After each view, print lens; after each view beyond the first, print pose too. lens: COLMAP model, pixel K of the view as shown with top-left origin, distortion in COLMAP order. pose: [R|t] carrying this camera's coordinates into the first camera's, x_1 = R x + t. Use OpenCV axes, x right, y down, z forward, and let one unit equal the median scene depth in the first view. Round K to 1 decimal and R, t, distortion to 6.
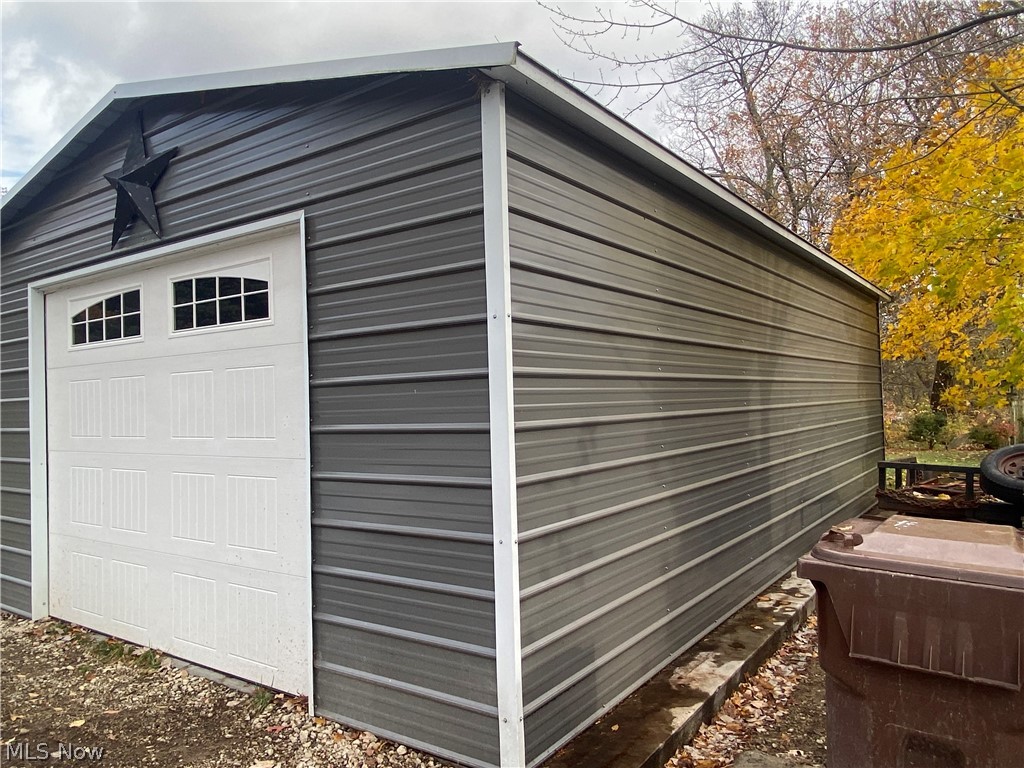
lens RADIAL K [[722.5, 0, 518.2], [0, 722.5, 380.7], [0, 0, 1]] dist [0.004158, 0.000127]
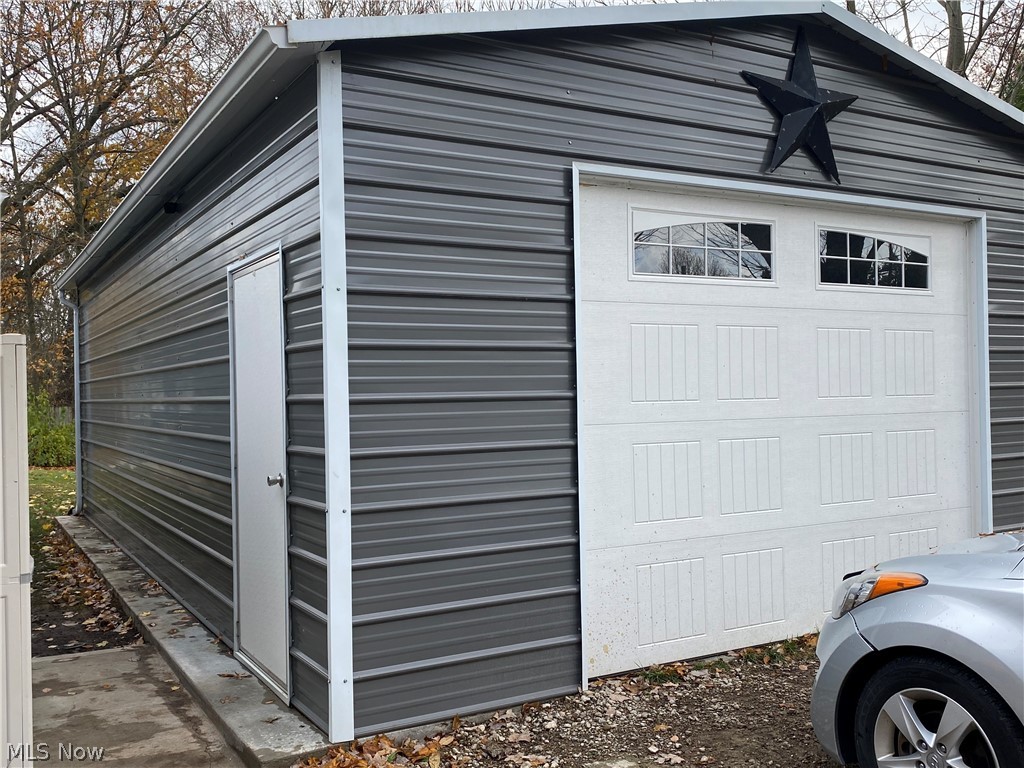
lens RADIAL K [[966.3, 0, 509.9], [0, 966.3, 389.6], [0, 0, 1]] dist [0.002429, 0.000000]
pose [[0.420880, 0.017486, 0.906948, -1.897791], [-0.017892, 0.999780, -0.010973, 0.093948], [-0.906940, -0.011609, 0.421100, 0.909214]]
